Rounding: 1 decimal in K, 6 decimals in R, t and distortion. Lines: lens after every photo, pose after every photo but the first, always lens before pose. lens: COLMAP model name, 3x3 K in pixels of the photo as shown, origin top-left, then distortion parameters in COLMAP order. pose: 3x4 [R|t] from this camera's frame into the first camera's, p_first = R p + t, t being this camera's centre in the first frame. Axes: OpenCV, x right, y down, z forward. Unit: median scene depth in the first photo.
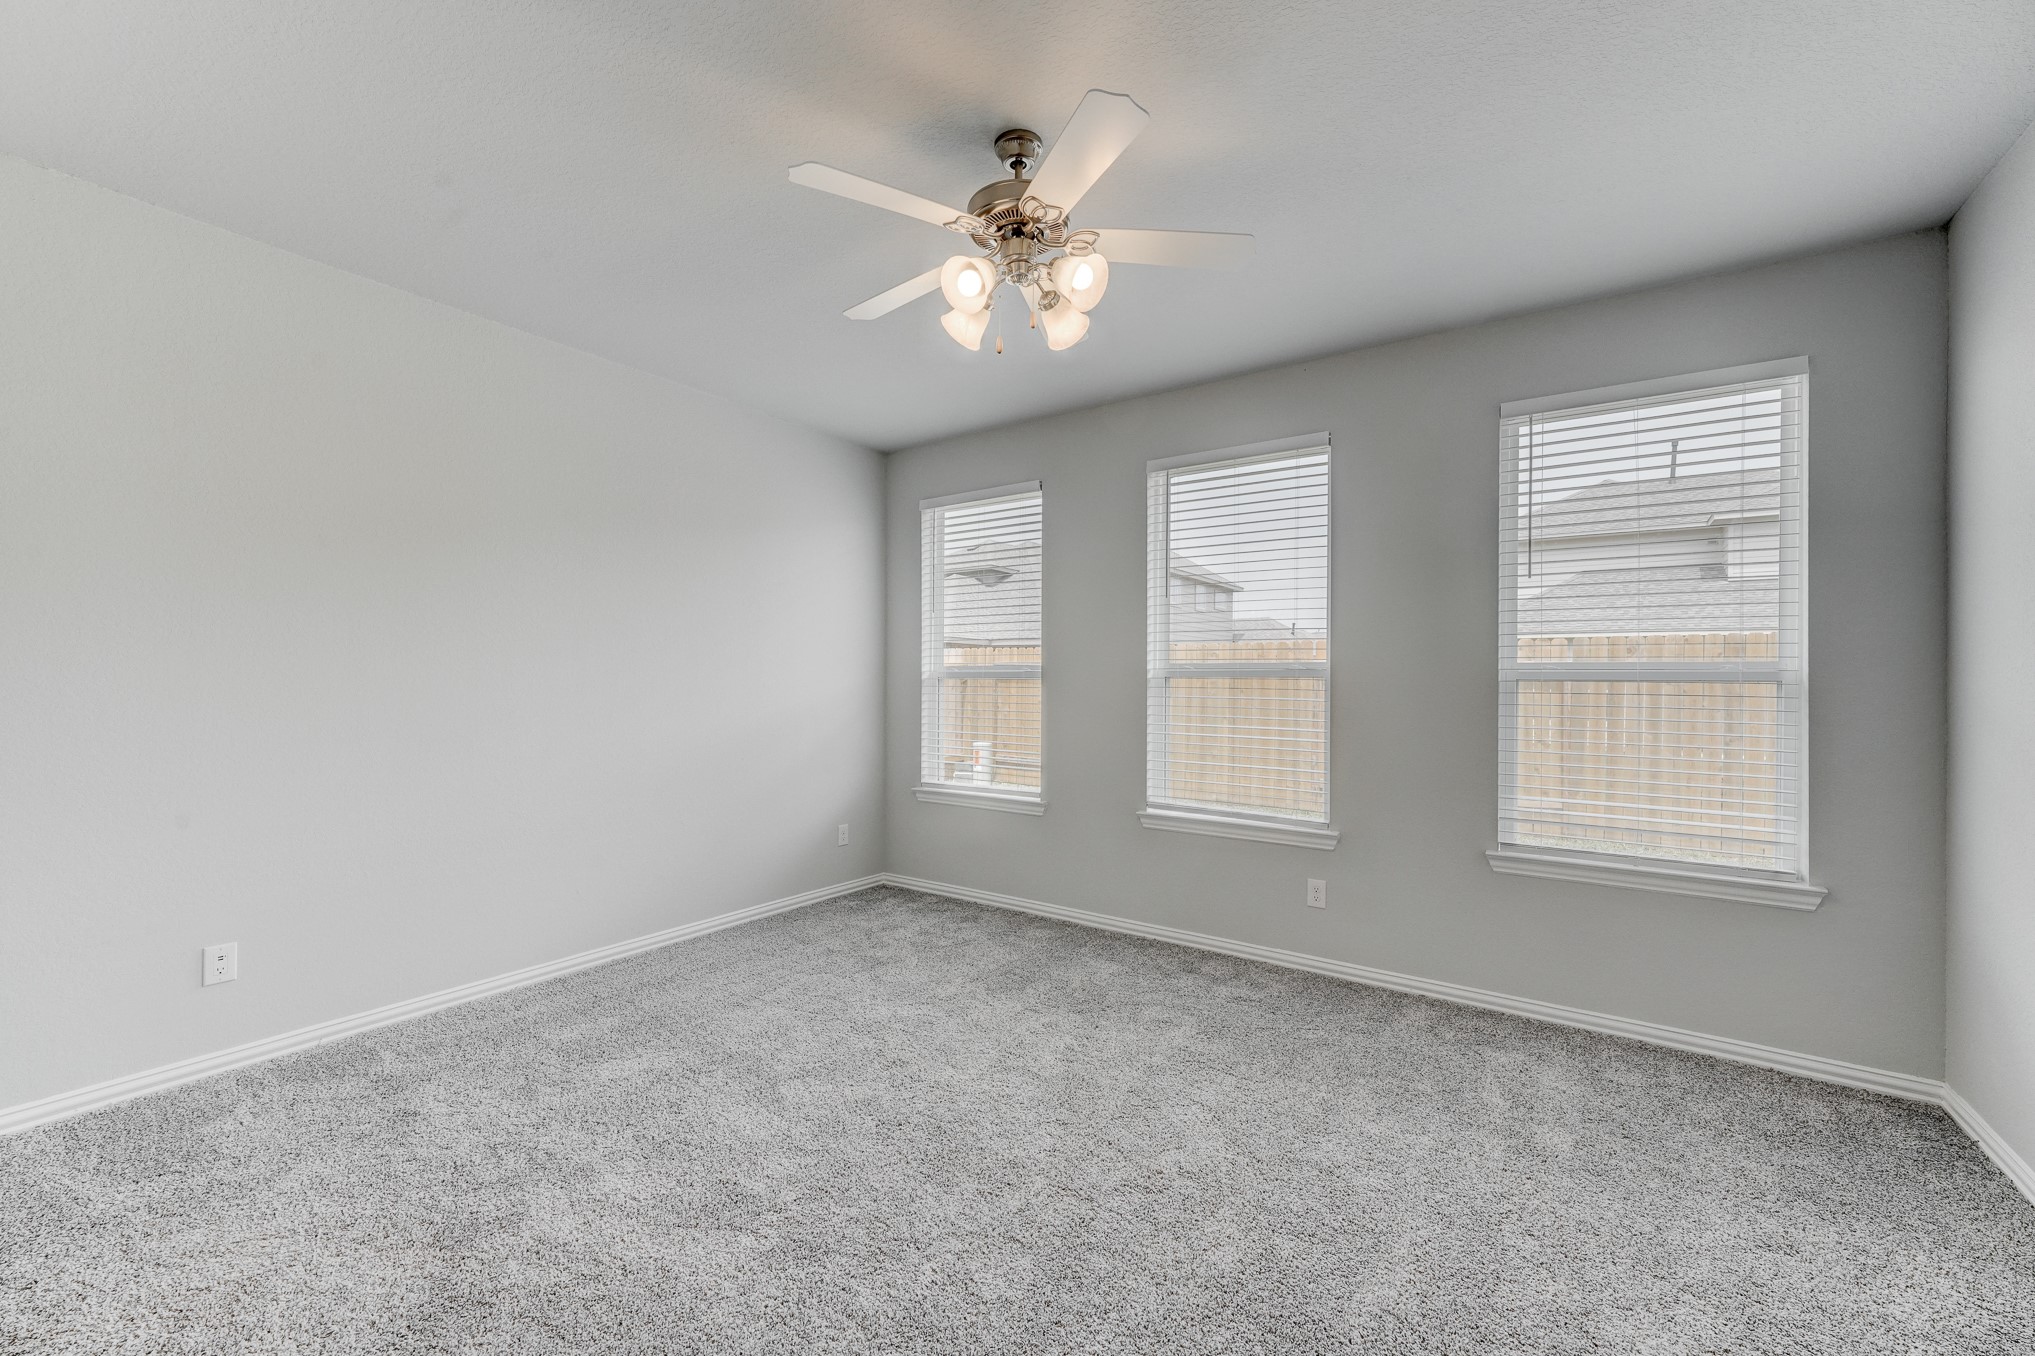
lens RADIAL K [[799.8, 0, 1007.6], [0, 799.8, 682.4], [0, 0, 1]] dist [0.003011, 0.000795]
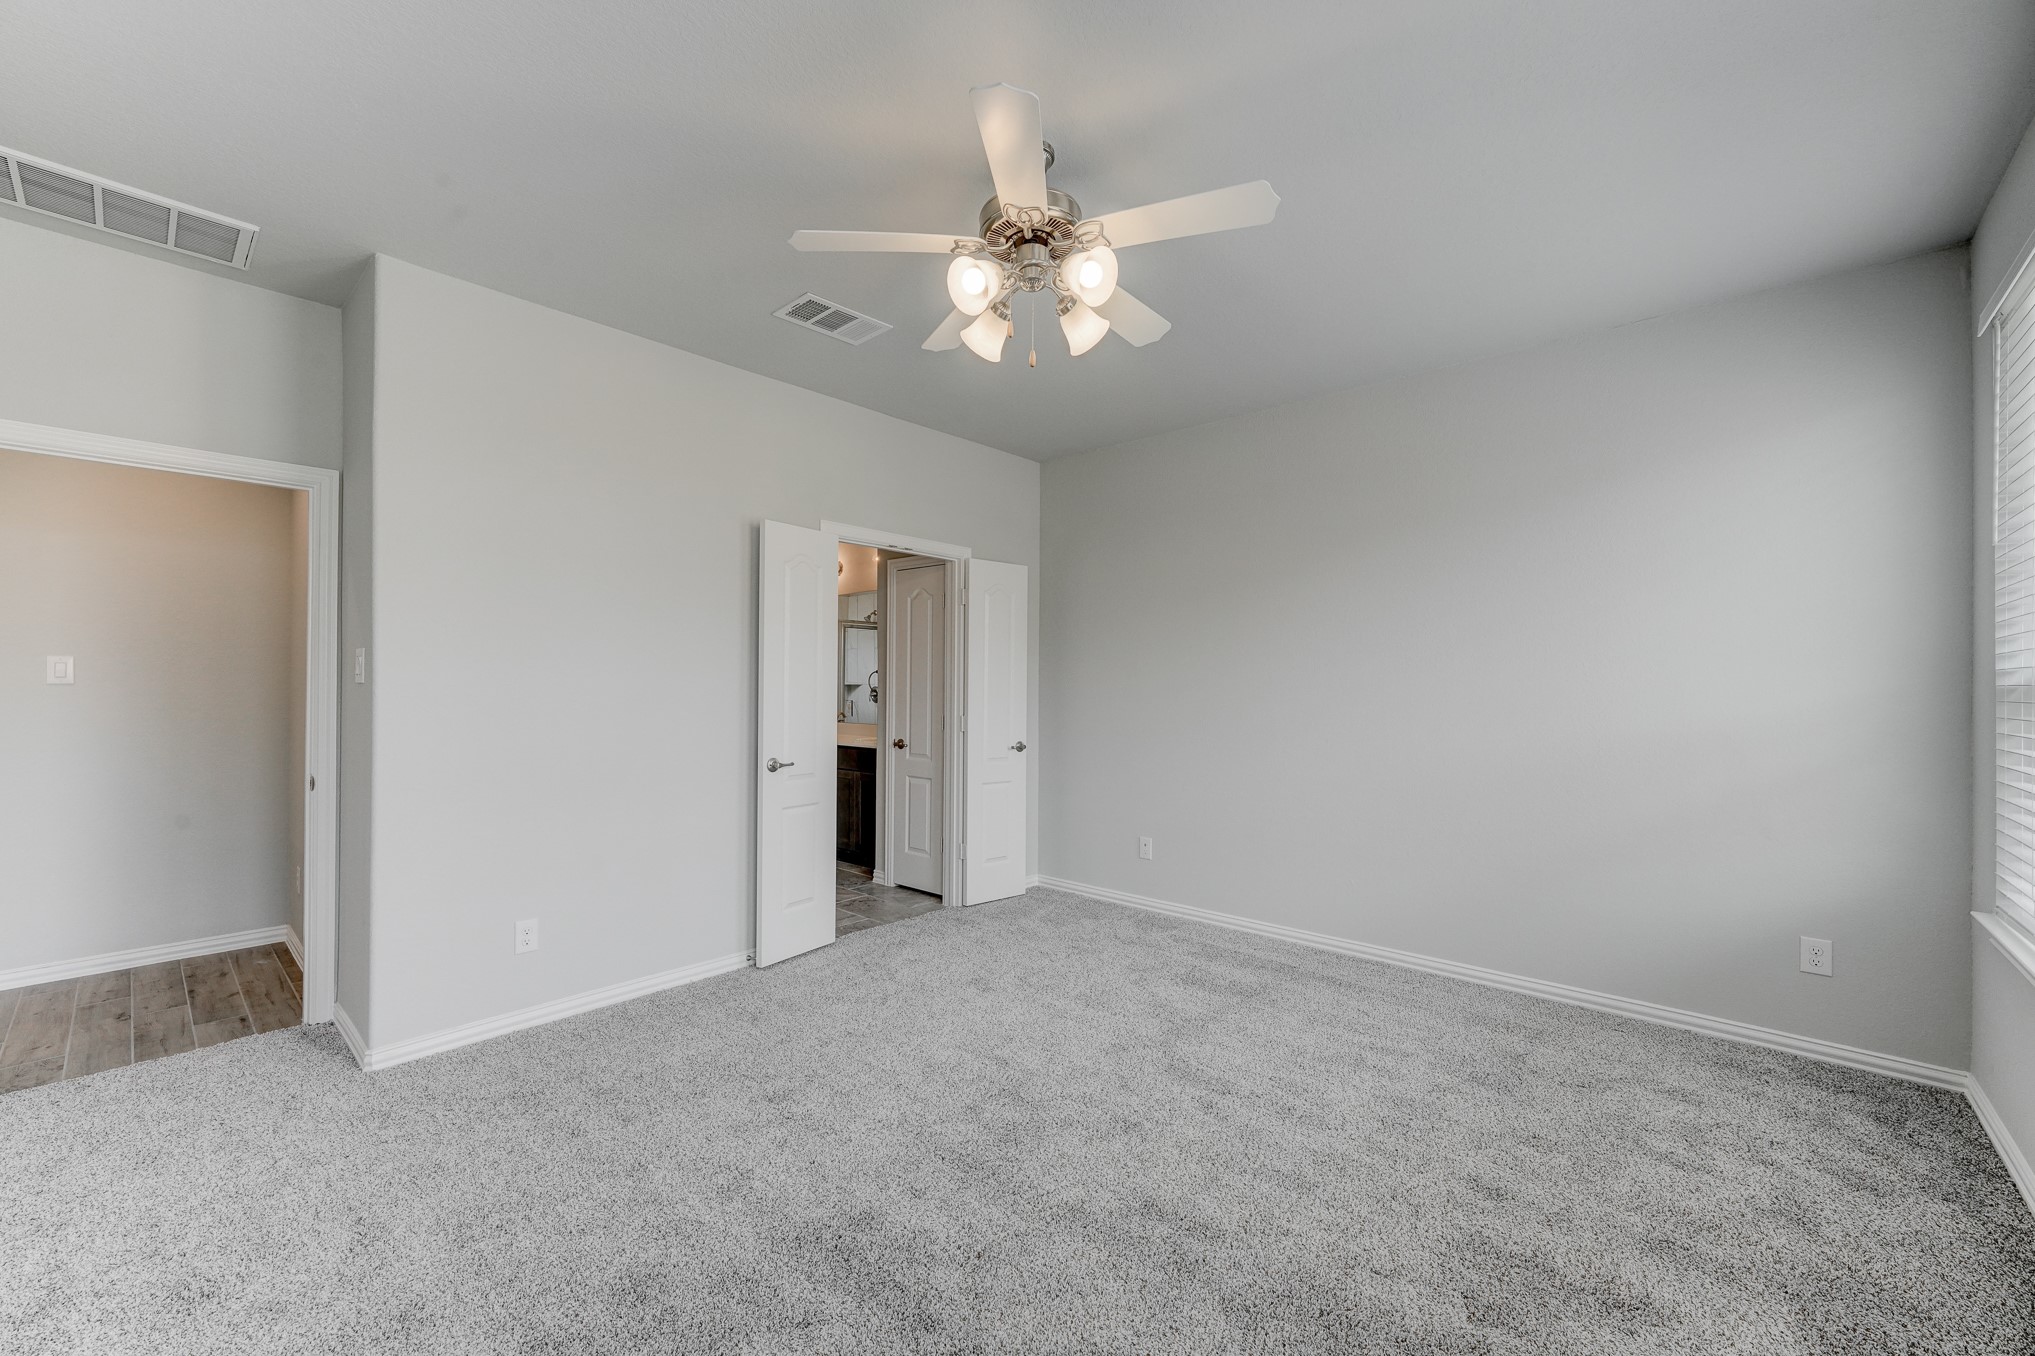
lens RADIAL K [[799.8, 0, 1013.7], [0, 799.8, 687.4], [0, 0, 1]] dist [0.003011, 0.000795]
pose [[-0.105911, -0.005940, -0.994358, 0.606701], [-0.008498, 0.999951, -0.005069, 0.003391], [0.994339, 0.007913, -0.105956, 0.658672]]
